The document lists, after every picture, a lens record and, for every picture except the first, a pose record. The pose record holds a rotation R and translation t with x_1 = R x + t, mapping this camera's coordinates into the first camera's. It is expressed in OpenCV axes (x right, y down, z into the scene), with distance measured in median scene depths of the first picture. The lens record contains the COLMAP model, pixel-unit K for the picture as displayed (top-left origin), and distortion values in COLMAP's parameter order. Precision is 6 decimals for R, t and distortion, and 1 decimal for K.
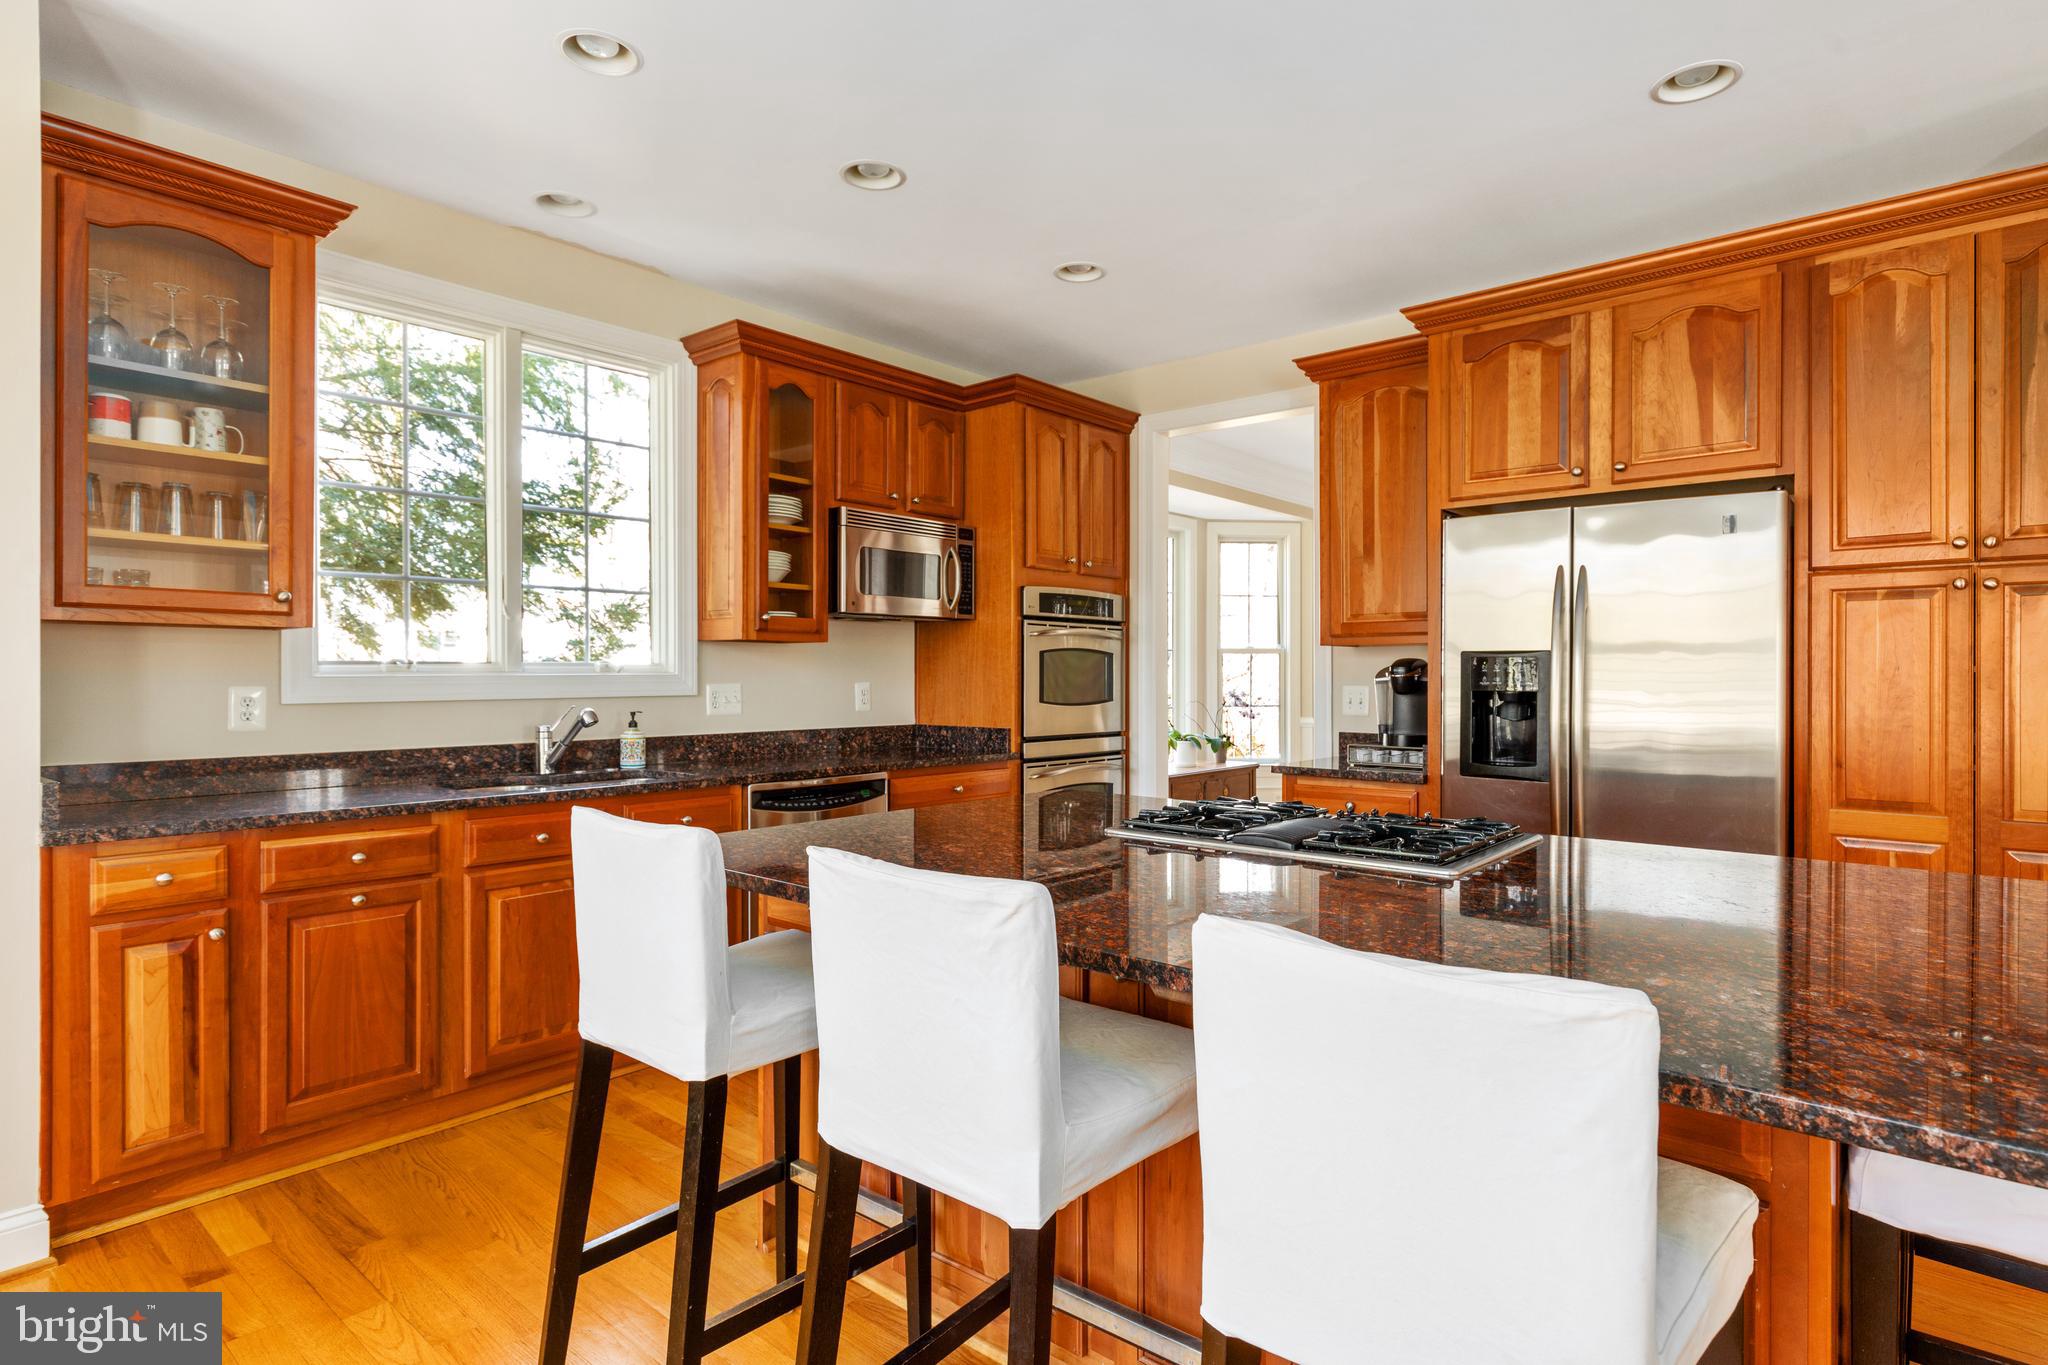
lens RADIAL K [[1061.0, 0, 1024.0], [0, 1061.0, 682.5], [0, 0, 1]] dist [0.000436, -0.000283]
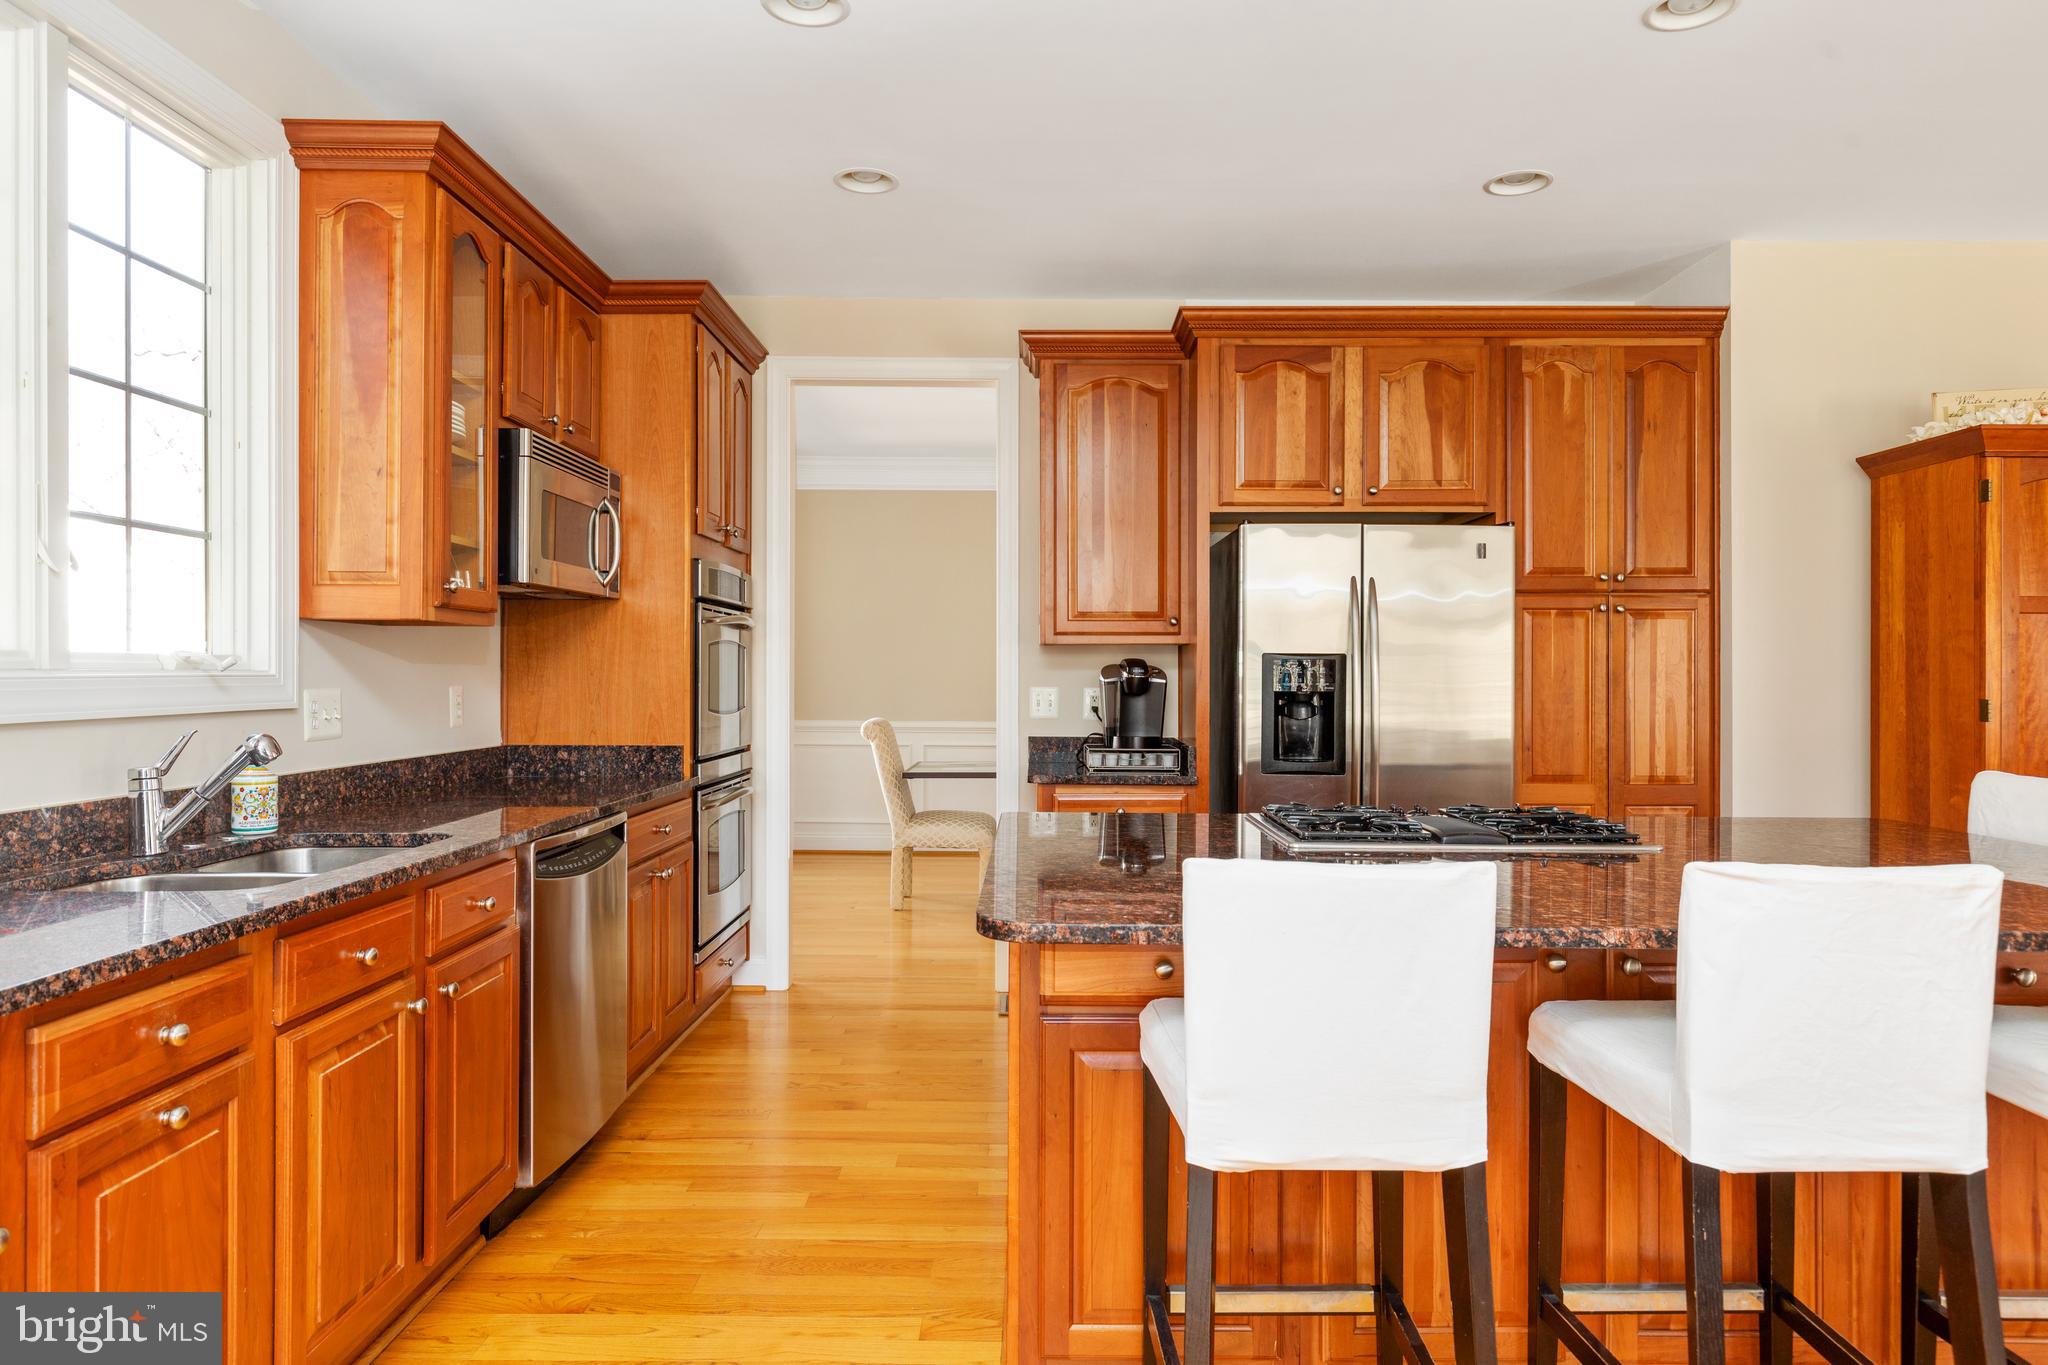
lens RADIAL K [[1252.7, 0, 1024.0], [0, 1252.7, 682.5], [0, 0, 1]] dist [0.001115, -0.000301]
pose [[0.765963, -0.002612, 0.642880, -0.536479], [0.002491, 0.999996, 0.001095, -0.002916], [-0.642880, 0.000762, 0.765966, 0.210146]]
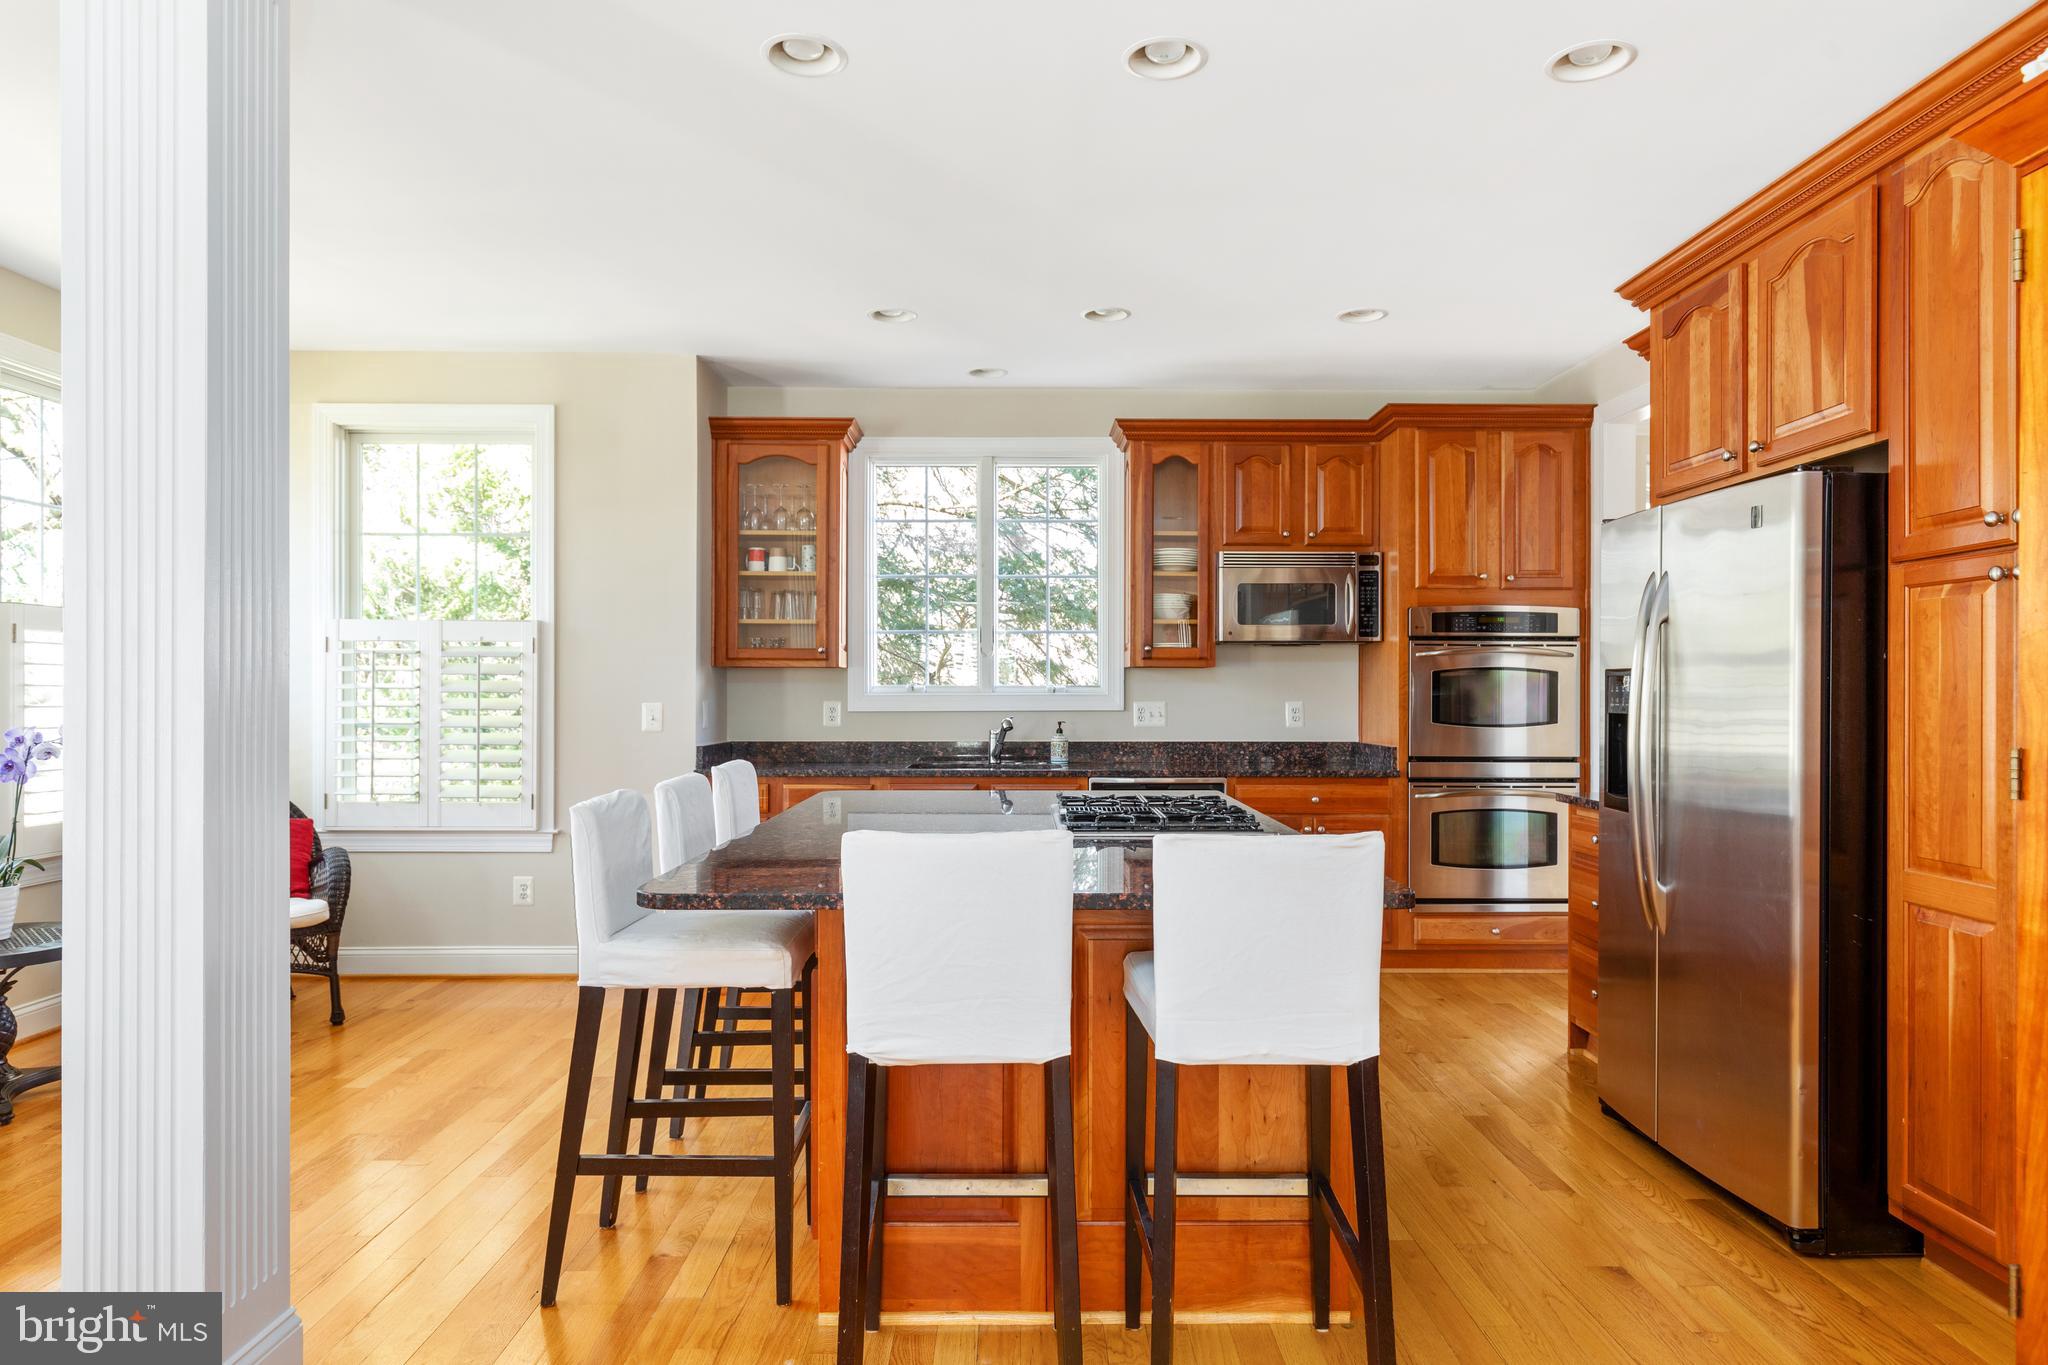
lens RADIAL K [[1221.3, 0, 1024.0], [0, 1221.3, 682.5], [0, 0, 1]] dist [0.002985, 0.002165]
pose [[0.653803, -0.006173, -0.756639, 0.855354], [-0.006291, 0.999888, -0.013594, -0.001006], [0.756638, 0.013648, 0.653691, -0.056943]]
